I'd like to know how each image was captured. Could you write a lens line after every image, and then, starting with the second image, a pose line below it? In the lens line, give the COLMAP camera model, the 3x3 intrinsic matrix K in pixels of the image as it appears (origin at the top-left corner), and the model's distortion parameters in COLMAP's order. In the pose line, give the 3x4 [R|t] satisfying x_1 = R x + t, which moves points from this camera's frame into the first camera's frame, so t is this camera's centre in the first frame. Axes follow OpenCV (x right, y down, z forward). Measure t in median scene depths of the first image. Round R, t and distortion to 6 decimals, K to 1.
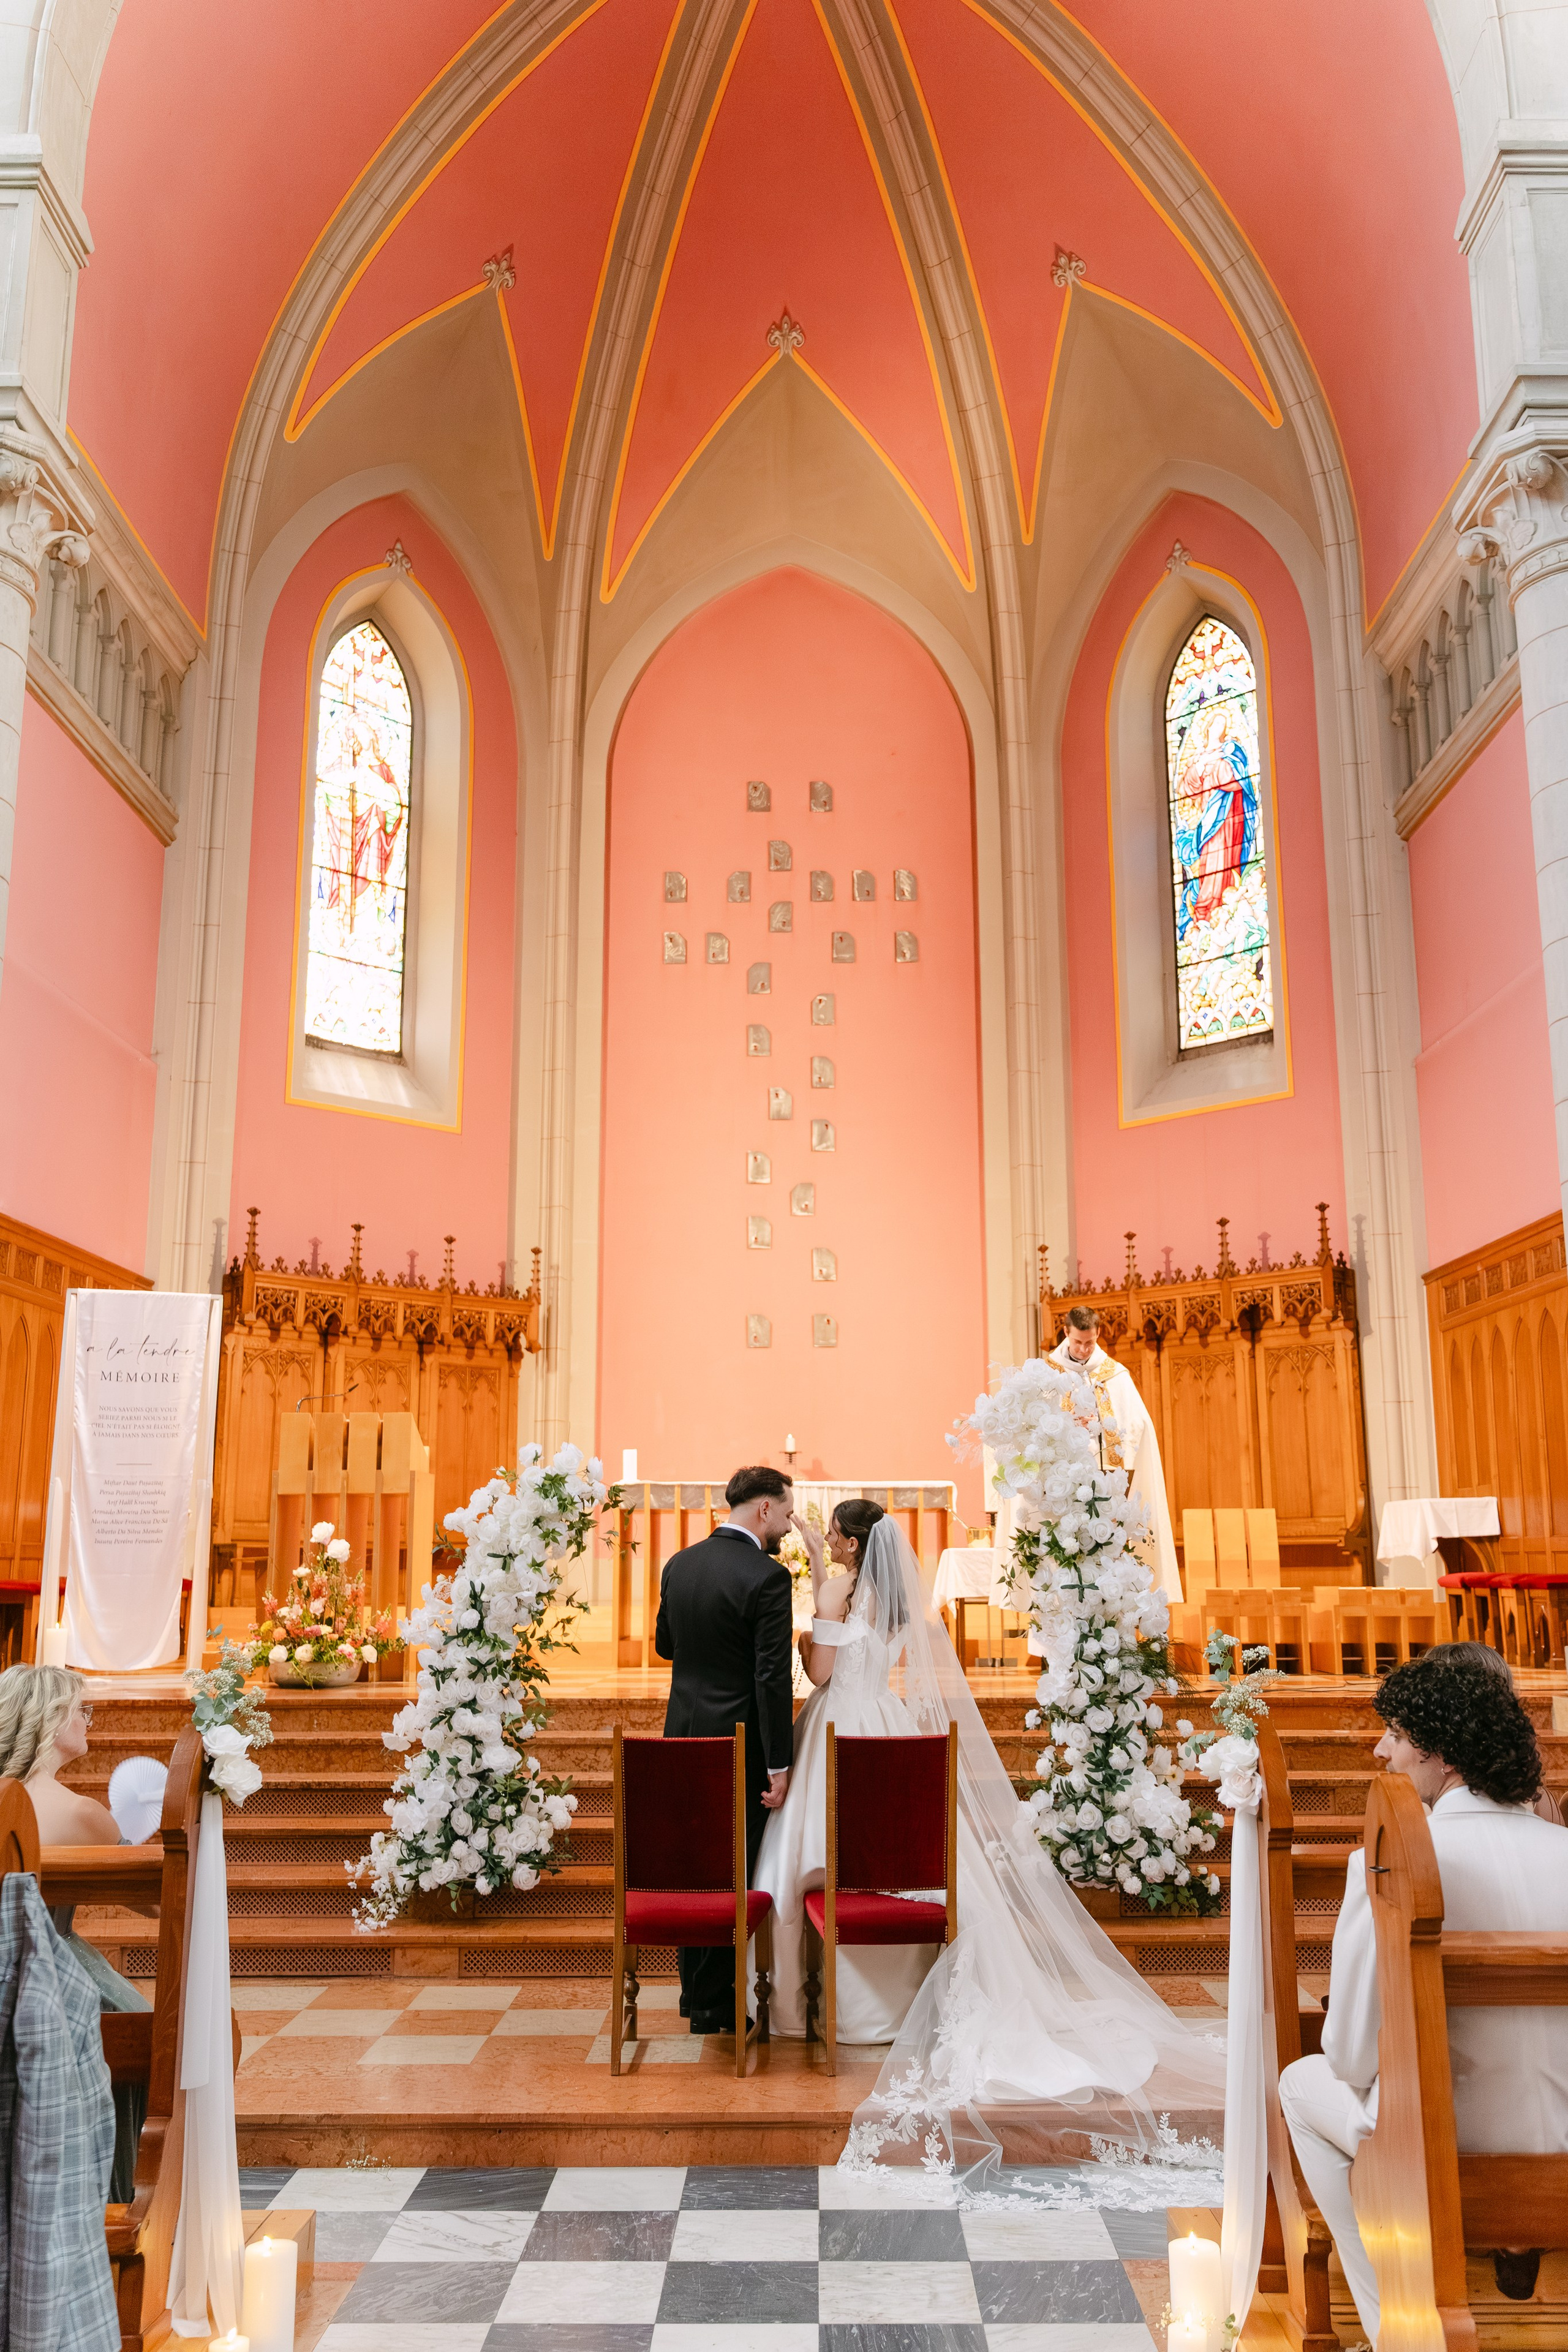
lens RADIAL K [[1952.5, 0, 793.2], [0, 1952.5, 1167.9], [0, 0, 1]] dist [0.009617, -0.012897]
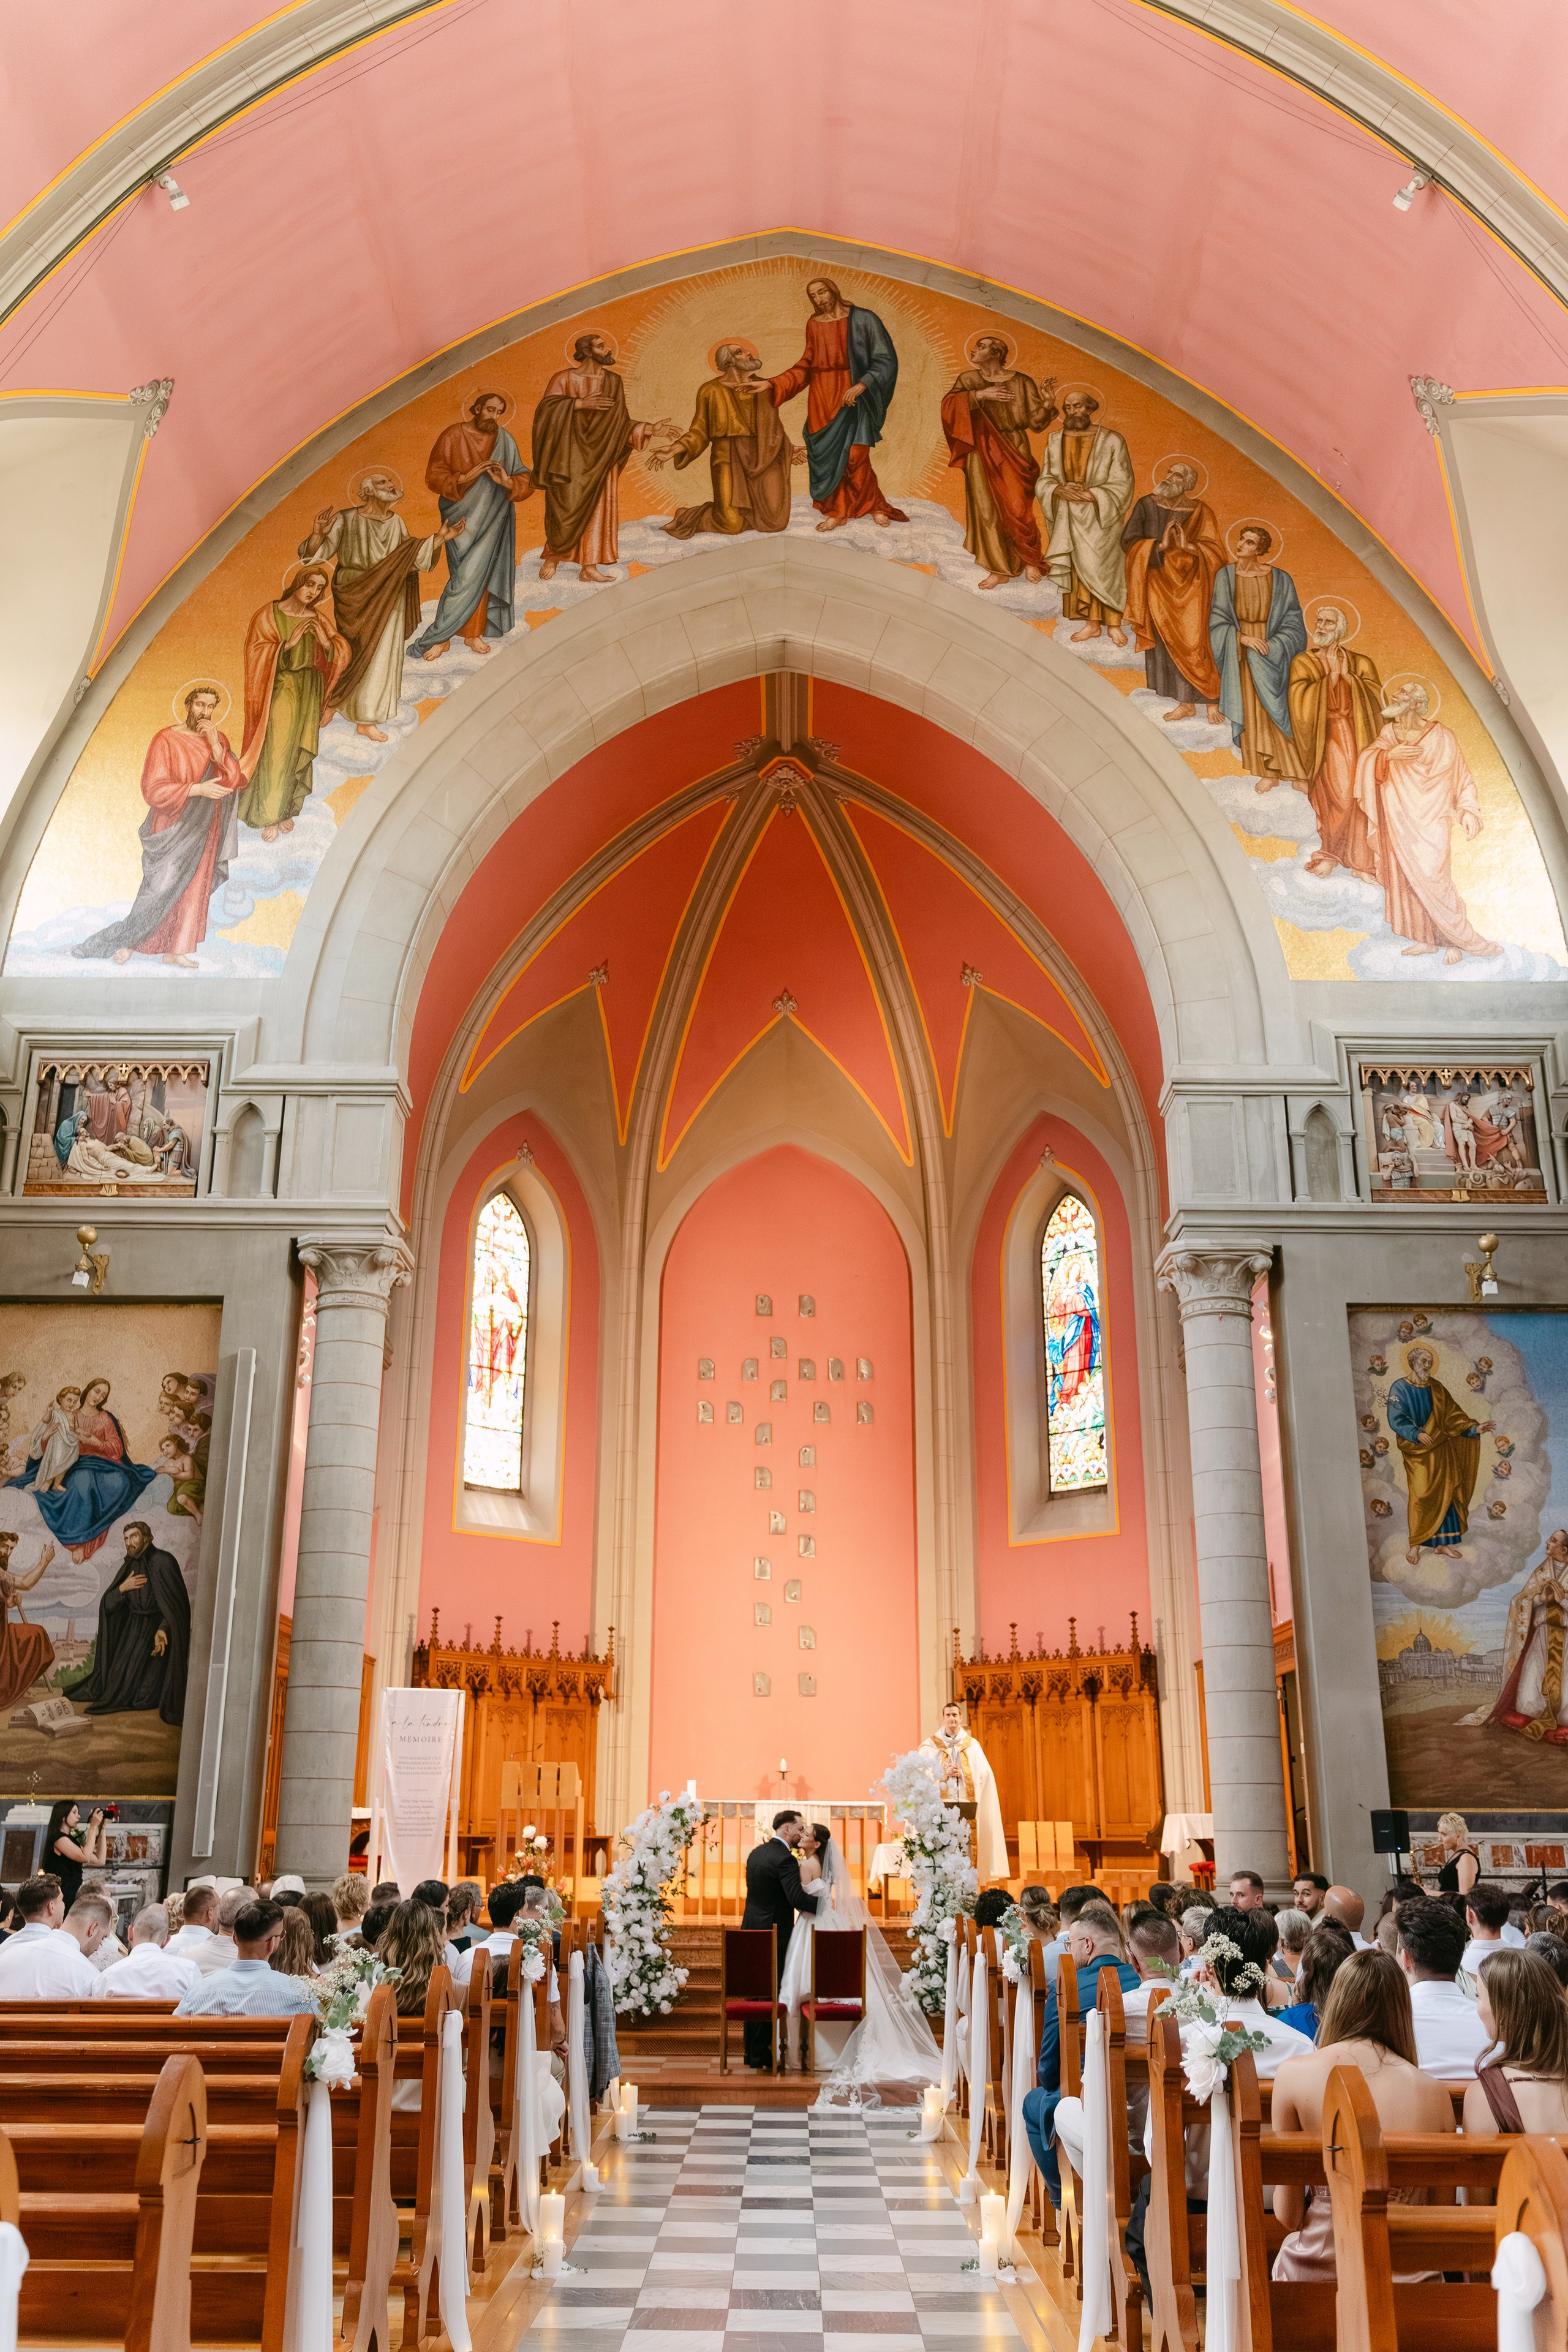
lens RADIAL K [[1952.5, 0, 757.2], [0, 1952.5, 1210.5], [0, 0, 1]] dist [0.009617, -0.012897]
pose [[0.999933, 0.008405, -0.007982, -0.013120], [-0.009254, 0.993543, -0.113080, -0.108578], [0.006980, 0.113146, 0.993554, -0.512122]]
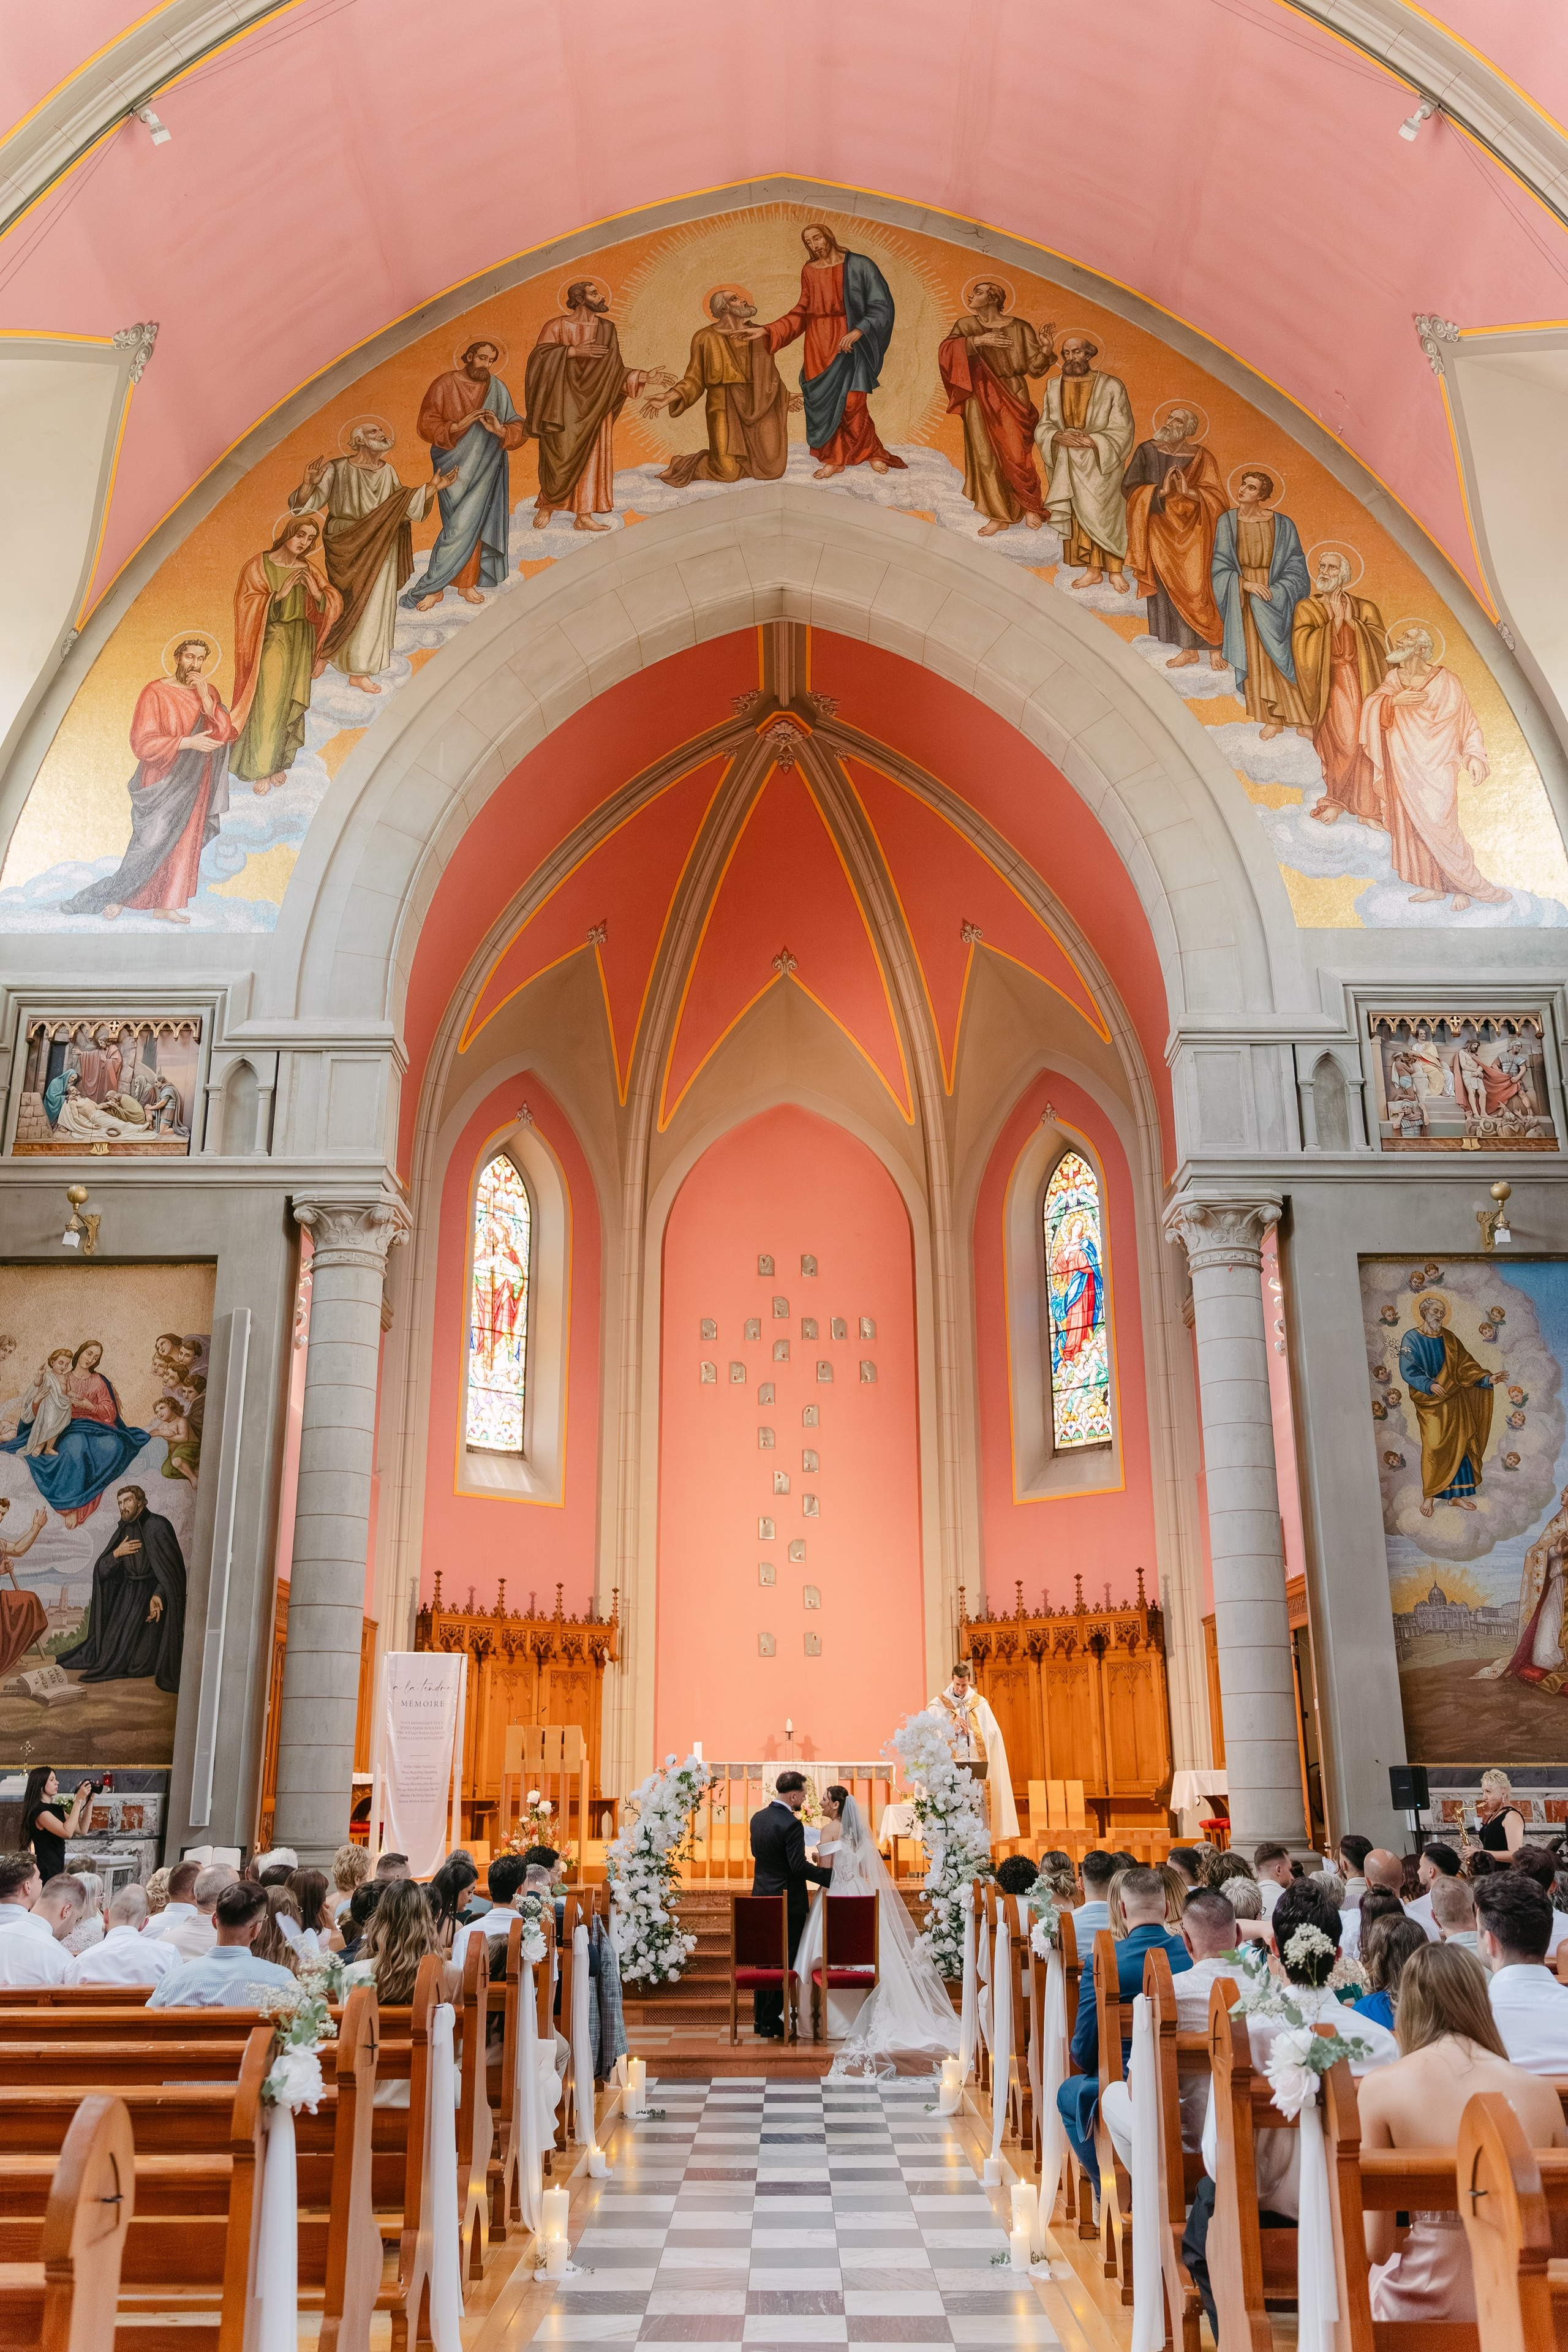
lens RADIAL K [[1952.5, 0, 773.2], [0, 1952.5, 1178.9], [0, 0, 1]] dist [0.009617, -0.012897]
pose [[1.000000, 0.000297, -0.000286, -0.013560], [-0.000327, 0.994010, -0.109285, -0.107718], [0.000252, 0.109285, 0.994010, -0.505102]]
